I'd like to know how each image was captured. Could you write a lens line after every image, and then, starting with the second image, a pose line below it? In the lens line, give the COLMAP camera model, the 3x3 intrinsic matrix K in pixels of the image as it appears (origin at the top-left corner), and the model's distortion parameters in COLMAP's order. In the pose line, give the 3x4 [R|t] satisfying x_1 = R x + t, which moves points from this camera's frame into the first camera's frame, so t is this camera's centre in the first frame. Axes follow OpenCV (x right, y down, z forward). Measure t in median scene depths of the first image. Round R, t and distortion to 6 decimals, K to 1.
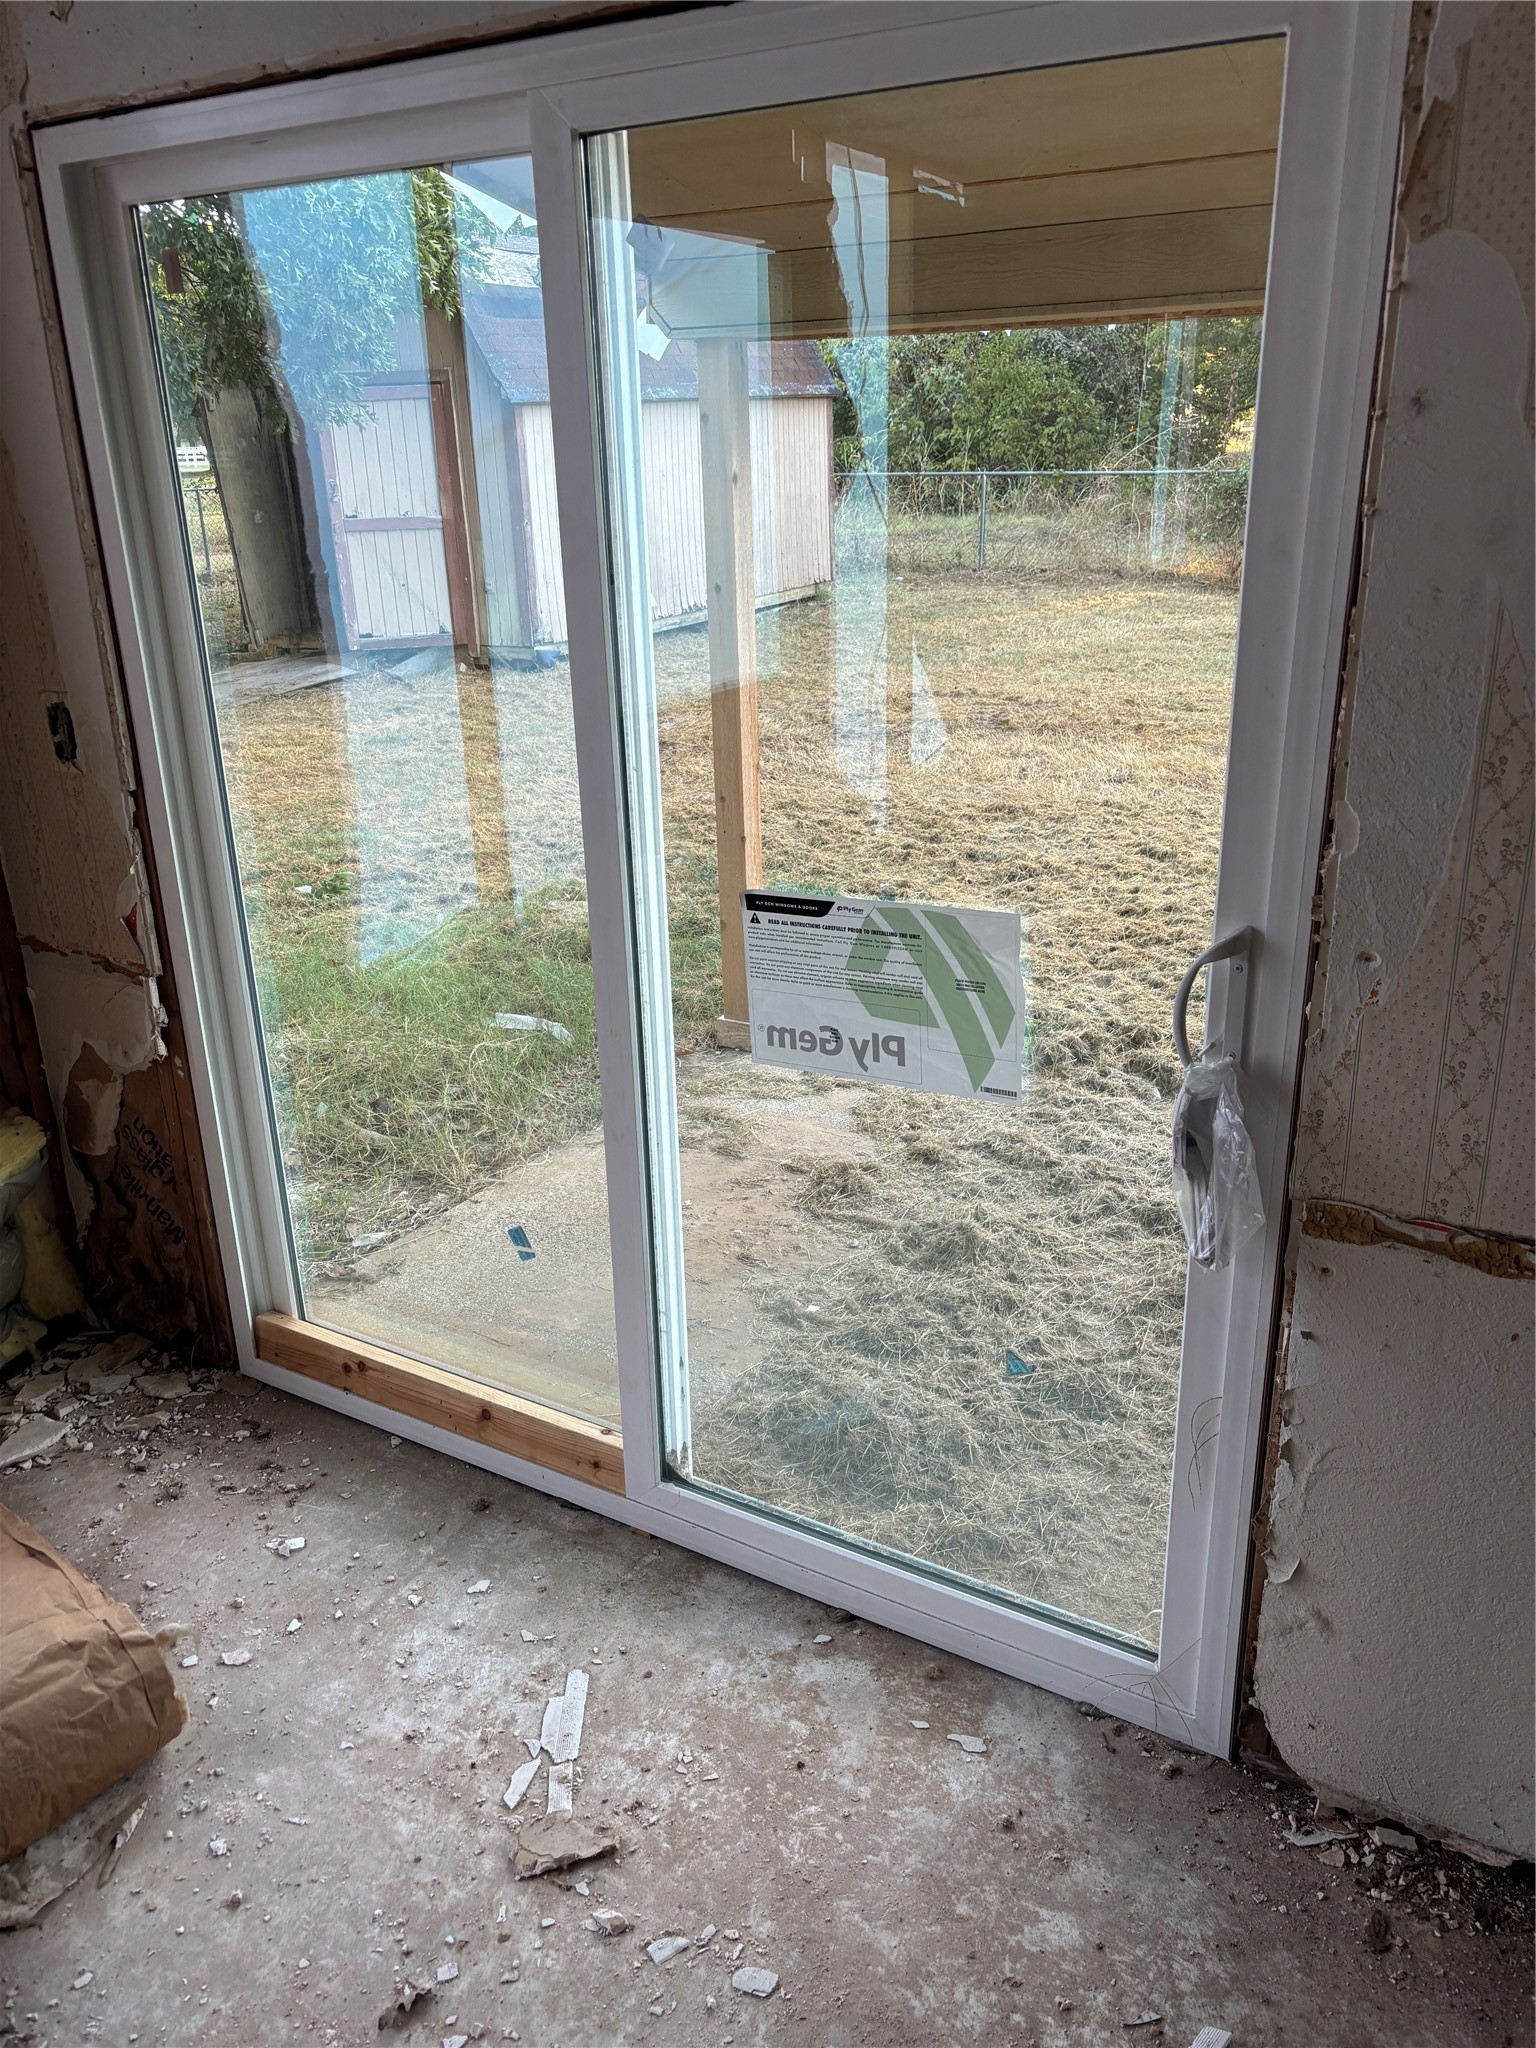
lens RADIAL K [[1556.0, 0, 732.2], [0, 1556.0, 1019.4], [0, 0, 1]] dist [0.021508, -0.003038]
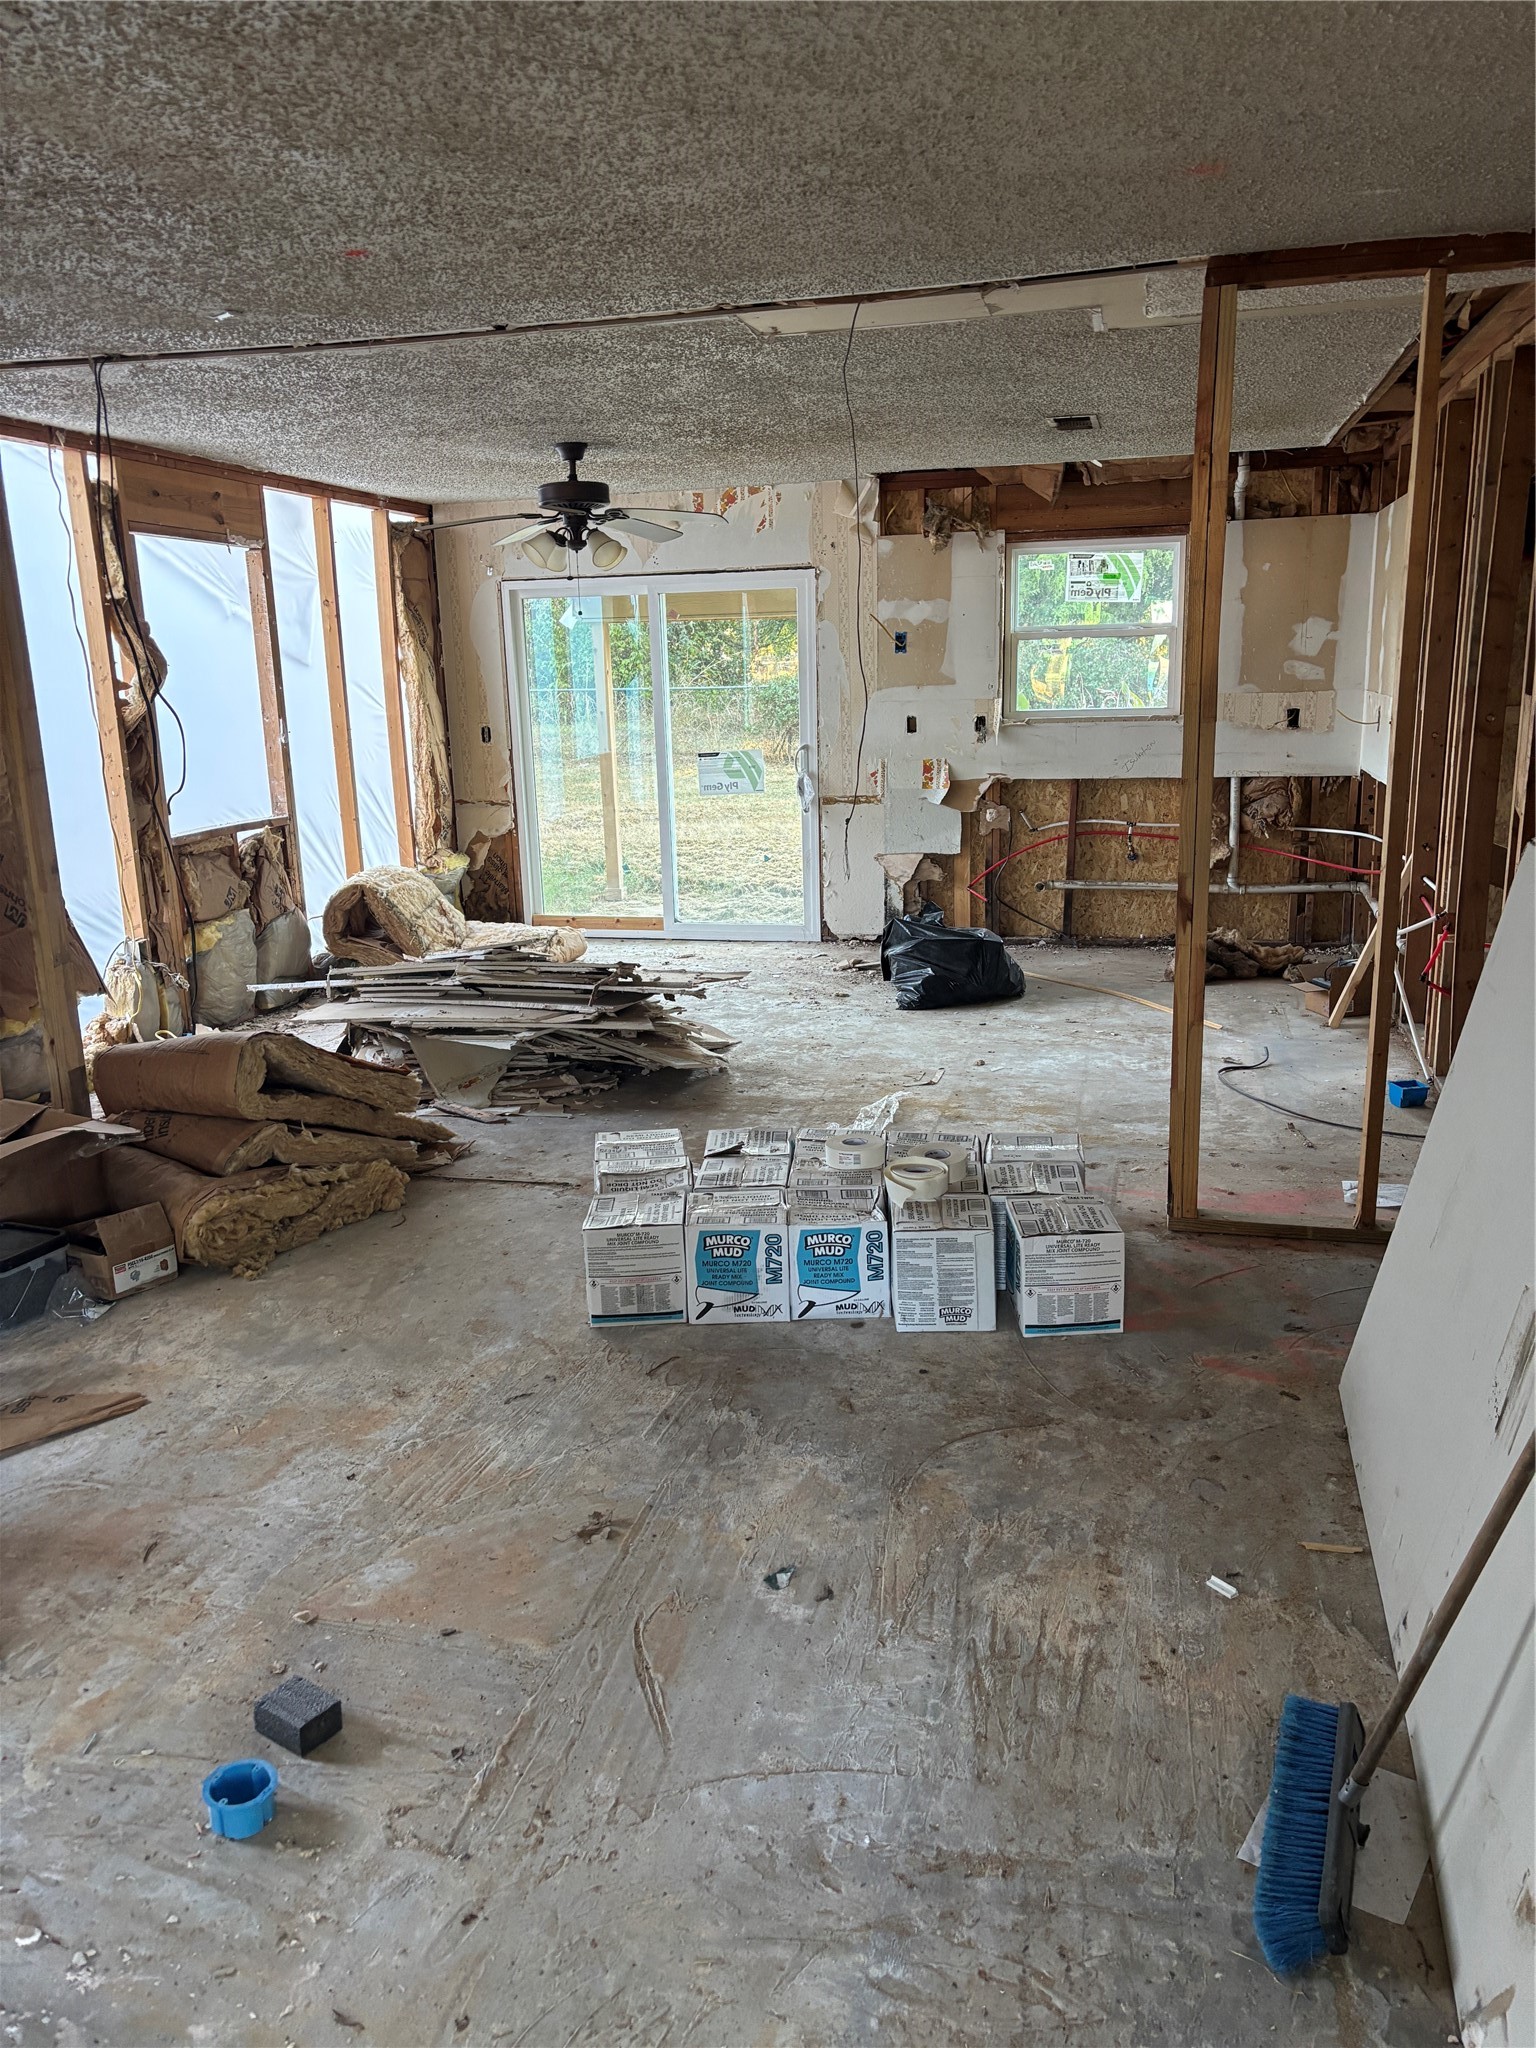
lens RADIAL K [[1559.7, 0, 770.4], [0, 1559.7, 1047.6], [0, 0, 1]] dist [0.030475, -0.009050]
pose [[0.954337, -0.068865, 0.290685, -0.879496], [0.103212, 0.989153, -0.104516, 0.946481], [-0.280335, 0.129746, 0.951093, -2.438365]]
